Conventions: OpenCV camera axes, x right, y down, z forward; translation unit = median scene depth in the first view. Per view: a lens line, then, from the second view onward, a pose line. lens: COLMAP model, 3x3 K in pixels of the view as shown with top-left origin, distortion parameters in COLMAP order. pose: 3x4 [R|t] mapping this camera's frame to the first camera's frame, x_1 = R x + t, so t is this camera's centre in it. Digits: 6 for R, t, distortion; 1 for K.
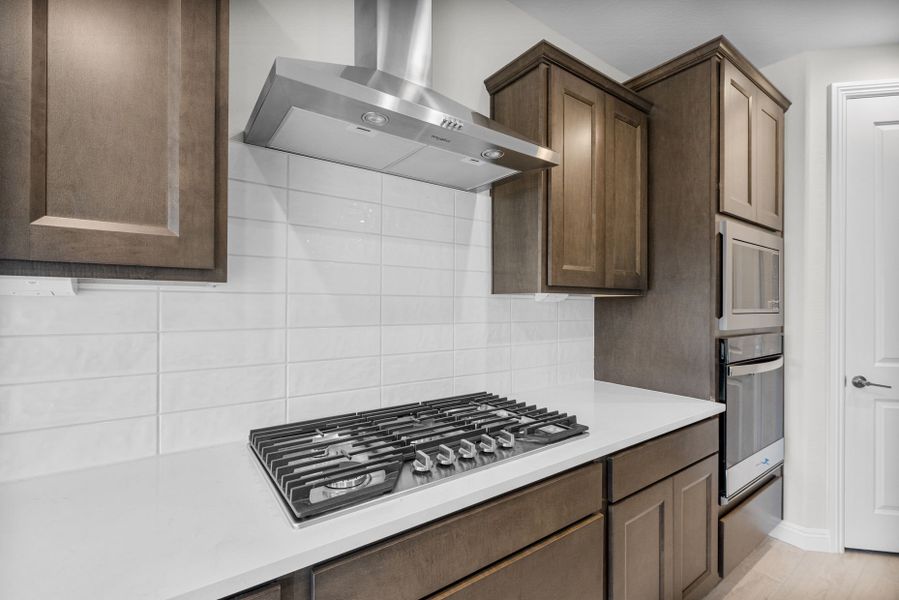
lens RADIAL K [[389.5, 0, 446.1], [0, 389.5, 302.7], [0, 0, 1]] dist [0.000500, 0.000018]
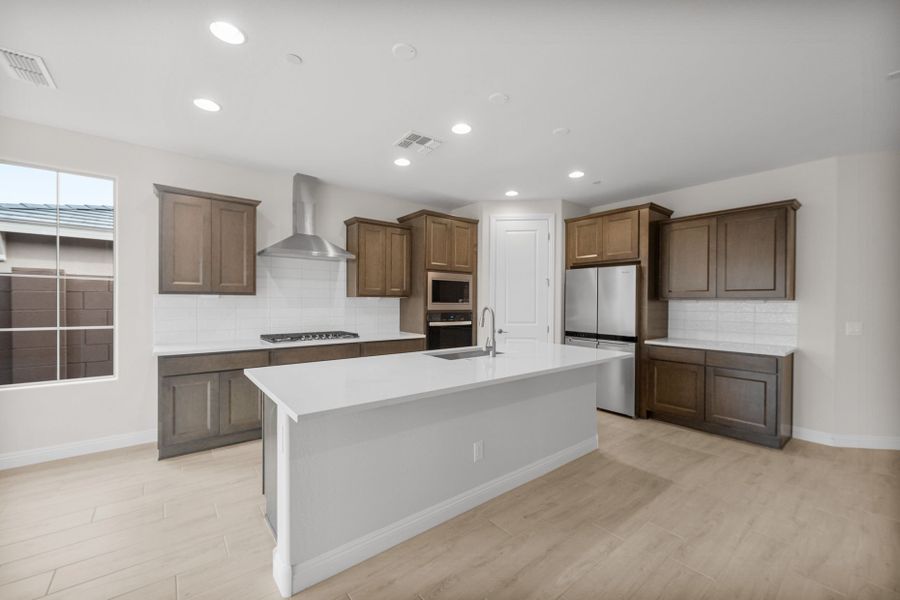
lens RADIAL K [[356.5, 0, 451.1], [0, 356.5, 304.4], [0, 0, 1]] dist [0.001887, 0.000157]
pose [[0.998137, -0.000979, 0.061004, 0.744582], [0.000387, 0.999953, 0.009716, 0.004802], [-0.061011, -0.009674, 0.998090, -1.693404]]
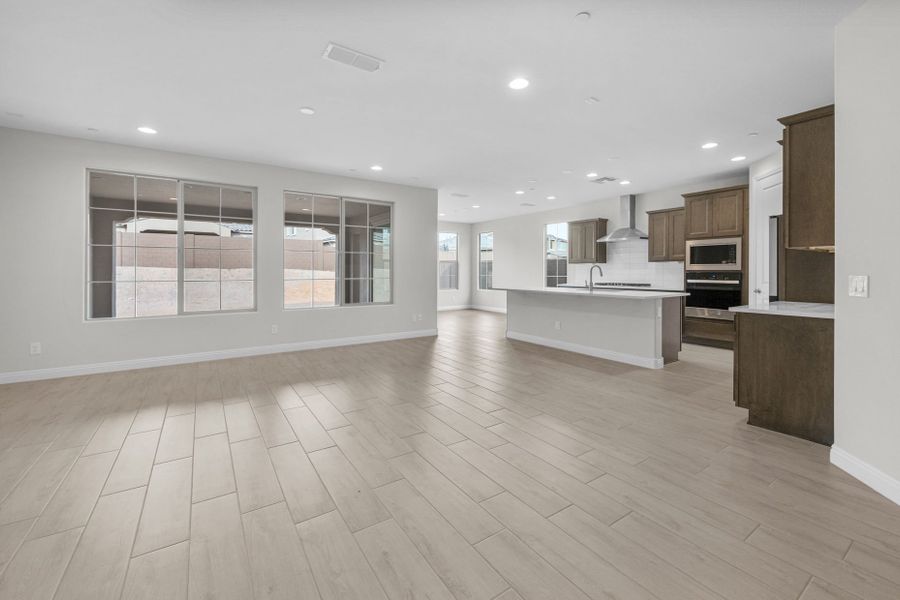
lens RADIAL K [[377.0, 0, 452.9], [0, 377.0, 274.1], [0, 0, 1]] dist [0.000266, -0.000038]
pose [[-0.020504, -0.003578, -0.999783, 4.528309], [0.001243, 0.999993, -0.003605, 0.123719], [0.999789, -0.001316, -0.020500, -1.209977]]
